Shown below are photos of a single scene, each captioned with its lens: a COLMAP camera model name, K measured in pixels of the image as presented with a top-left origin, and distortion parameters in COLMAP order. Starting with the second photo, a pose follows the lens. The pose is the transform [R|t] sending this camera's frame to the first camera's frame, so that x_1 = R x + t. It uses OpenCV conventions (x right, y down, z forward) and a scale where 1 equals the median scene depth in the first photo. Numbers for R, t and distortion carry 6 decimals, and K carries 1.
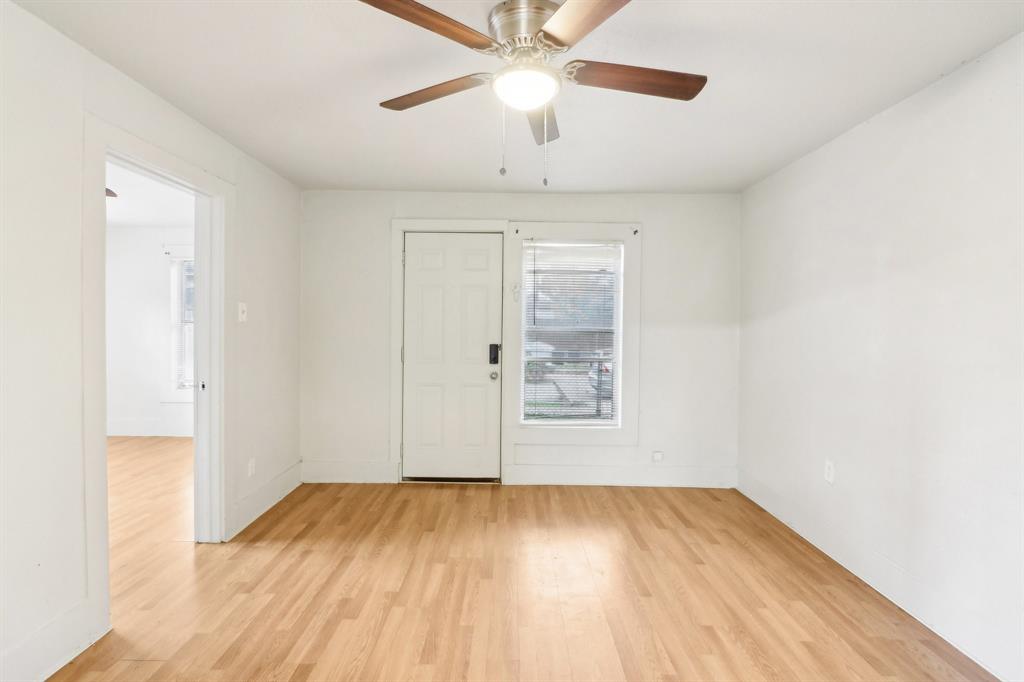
lens RADIAL K [[477.8, 0, 507.7], [0, 477.8, 332.4], [0, 0, 1]] dist [0.004123, -0.015196]
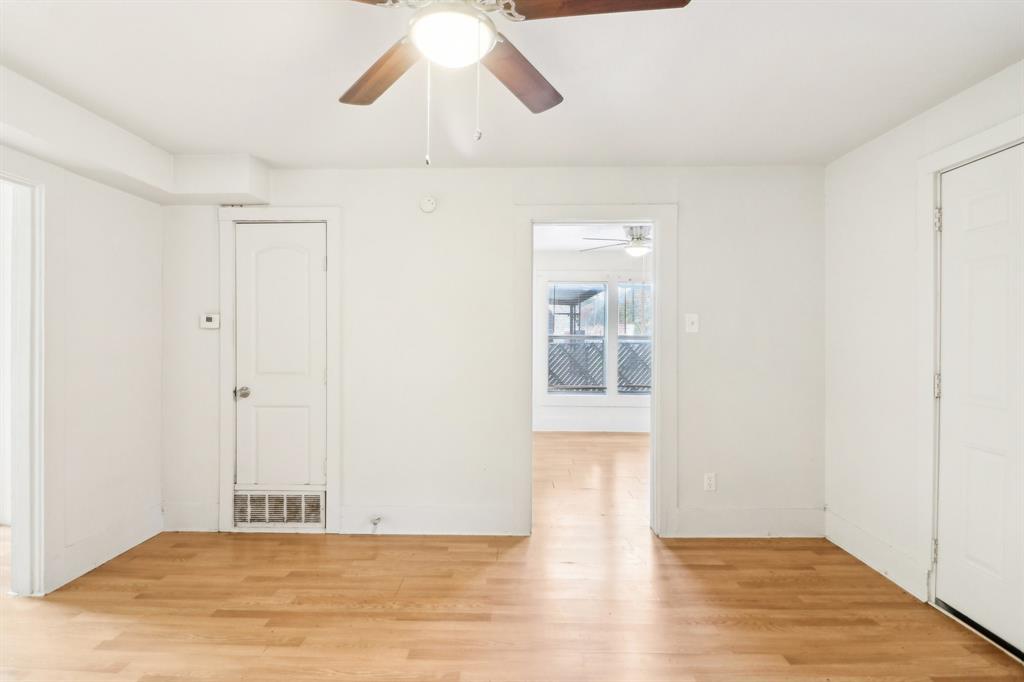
lens RADIAL K [[477.8, 0, 507.7], [0, 477.8, 332.4], [0, 0, 1]] dist [0.004123, -0.015196]
pose [[-0.011227, -0.013975, -0.999839, 0.449659], [-0.018015, 0.999743, -0.013771, -0.001852], [0.999775, 0.017858, -0.011476, 0.595428]]
